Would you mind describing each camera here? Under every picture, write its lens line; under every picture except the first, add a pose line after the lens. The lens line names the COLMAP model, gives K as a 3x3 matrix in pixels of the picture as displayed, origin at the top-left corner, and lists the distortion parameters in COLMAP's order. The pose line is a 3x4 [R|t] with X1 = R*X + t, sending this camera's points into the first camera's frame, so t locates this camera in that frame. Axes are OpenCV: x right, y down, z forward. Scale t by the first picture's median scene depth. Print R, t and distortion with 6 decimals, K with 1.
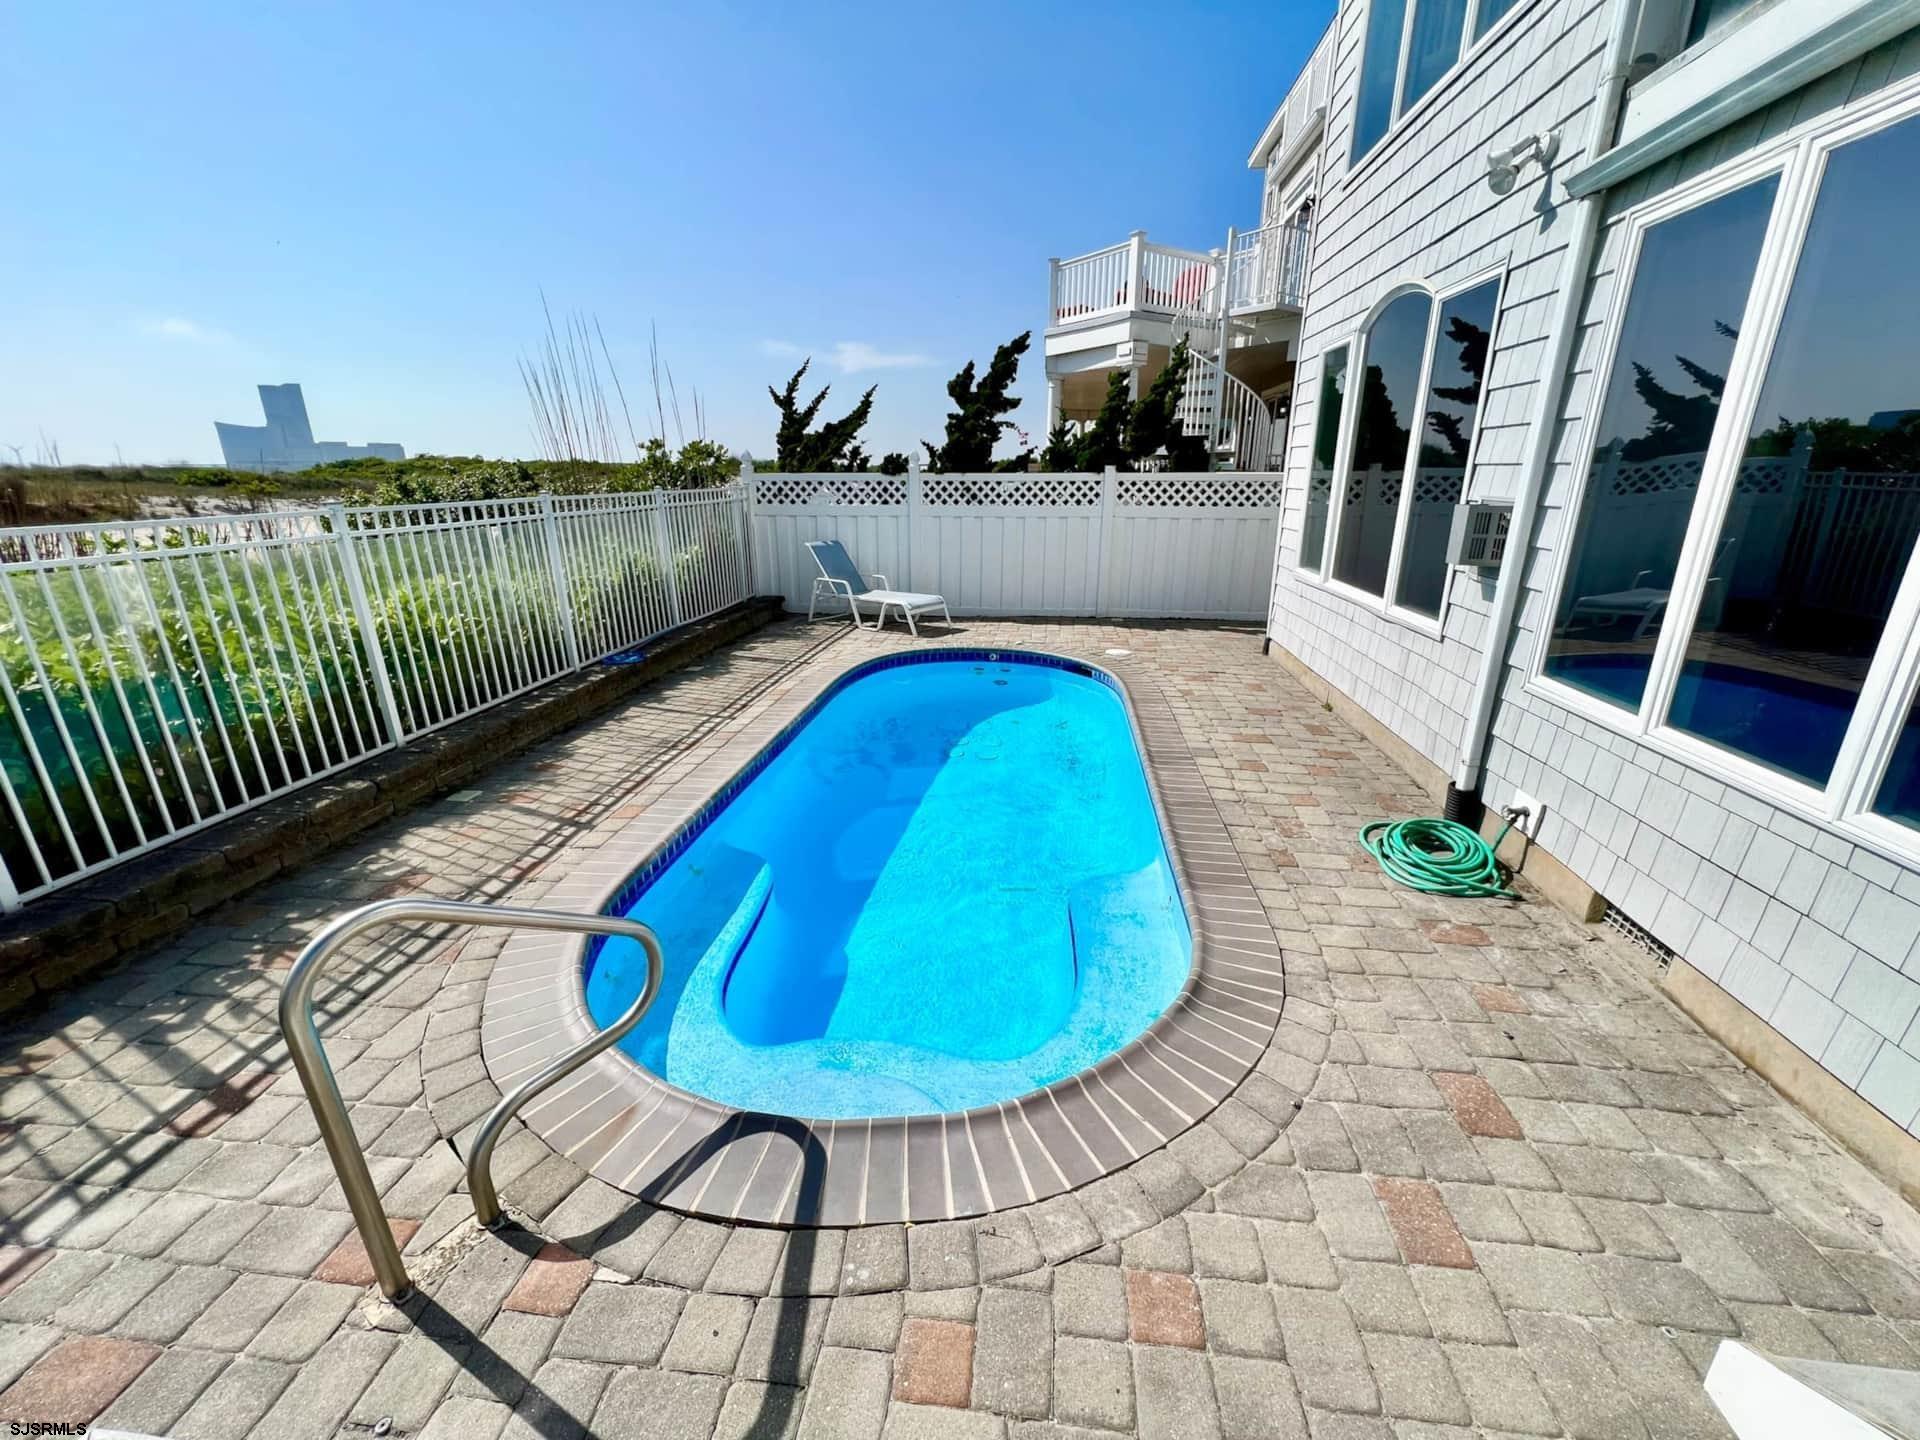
lens RADIAL K [[768.9, 0, 961.7], [0, 768.9, 728.0], [0, 0, 1]] dist [-0.001574, 0.000047]
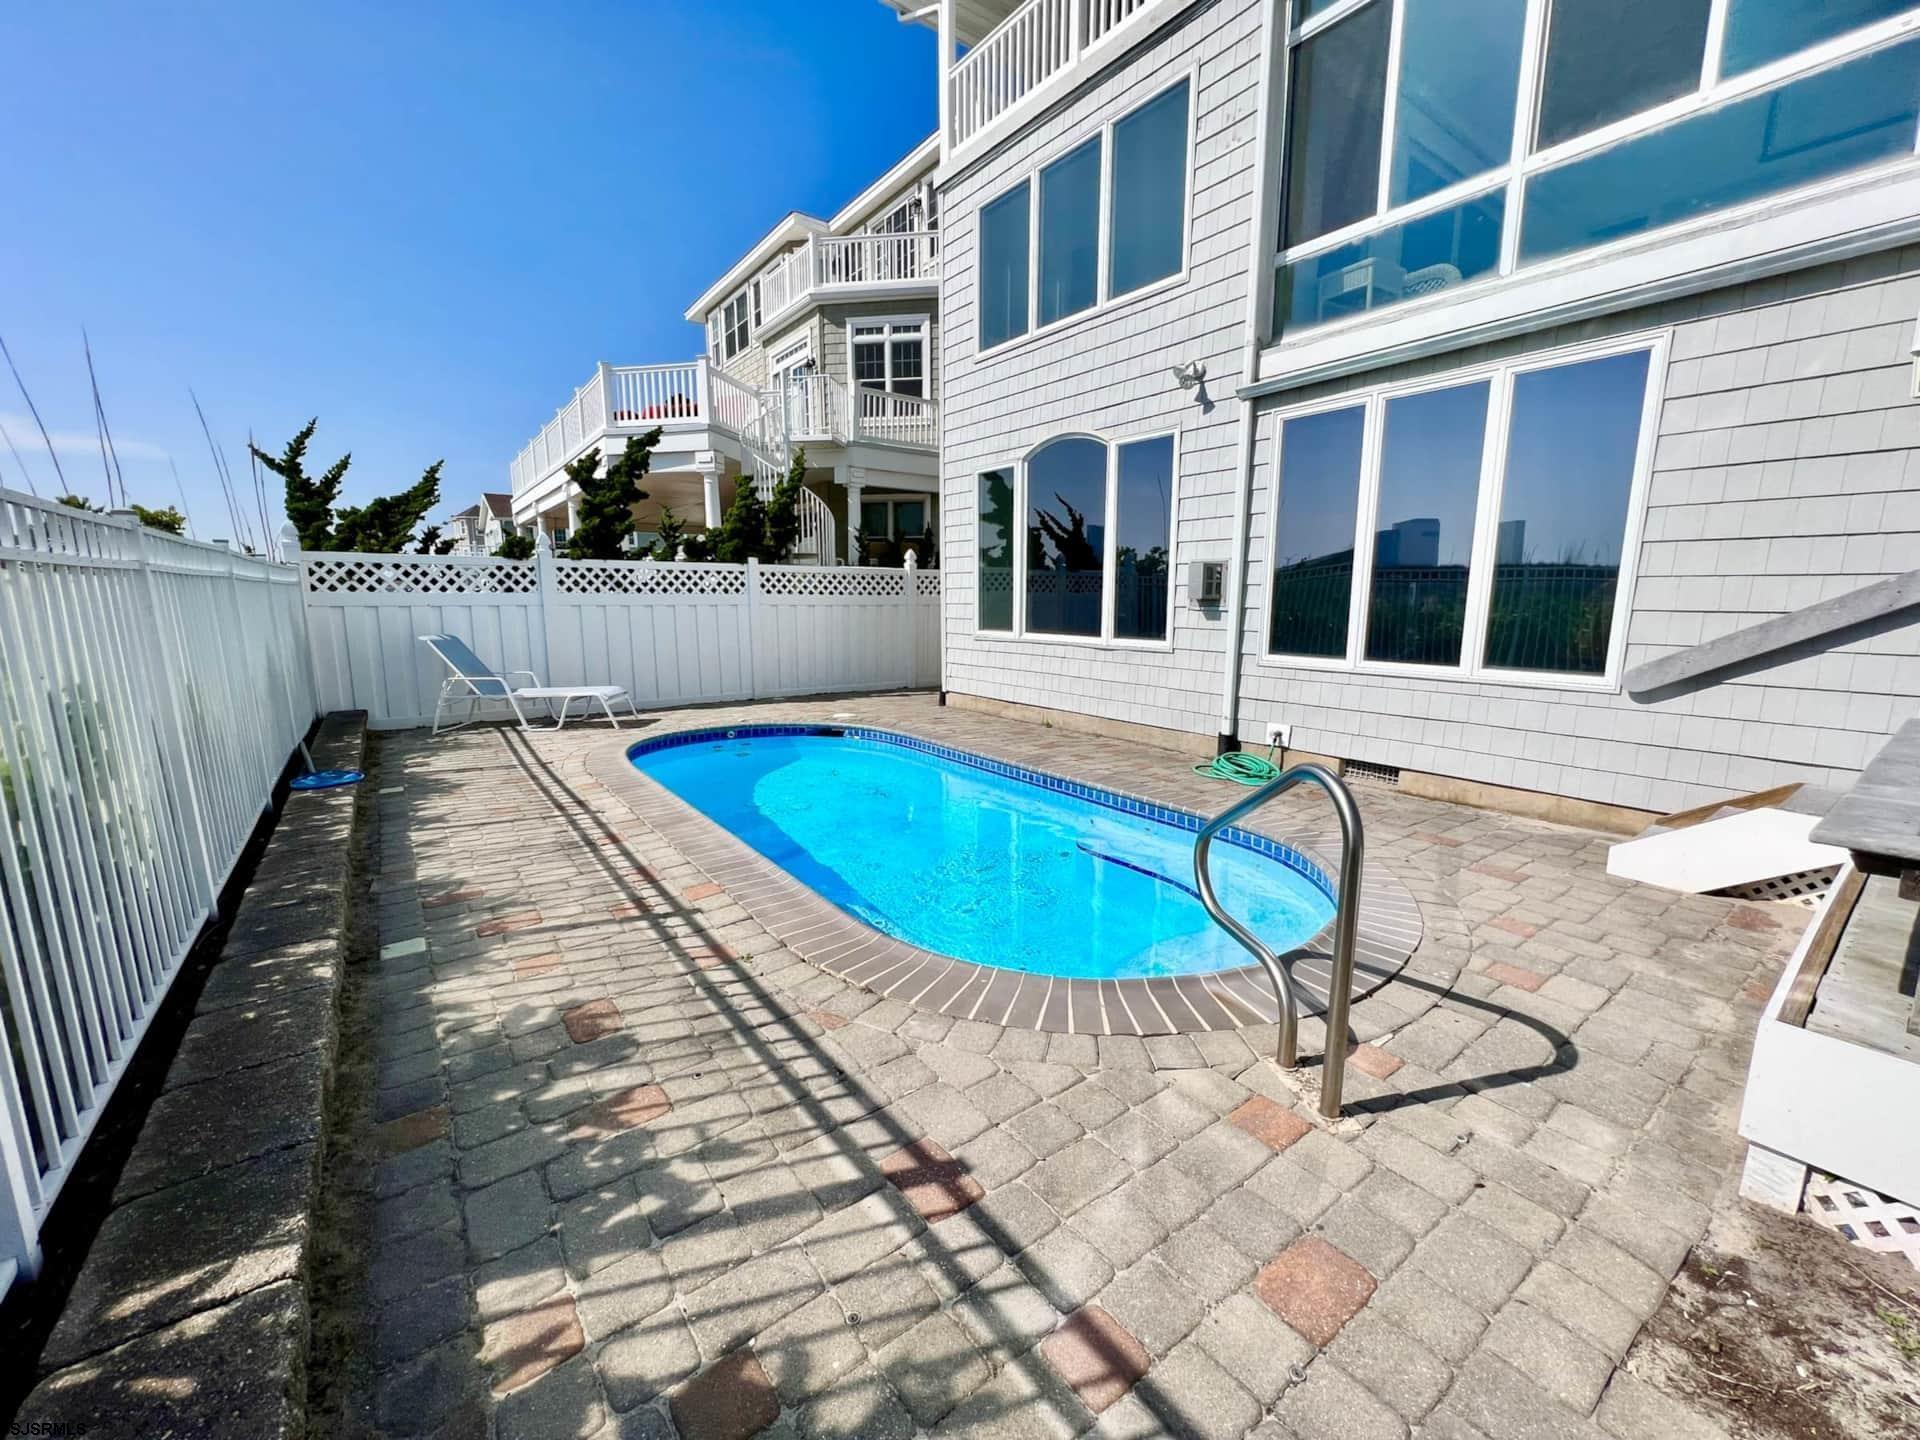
lens RADIAL K [[768.9, 0, 952.0], [0, 768.9, 729.7], [0, 0, 1]] dist [-0.001574, 0.000047]
pose [[0.731865, -0.112441, 0.672109, -0.427330], [0.211154, 0.975169, -0.066785, 0.028002], [-0.647911, 0.190796, 0.737434, 0.093127]]
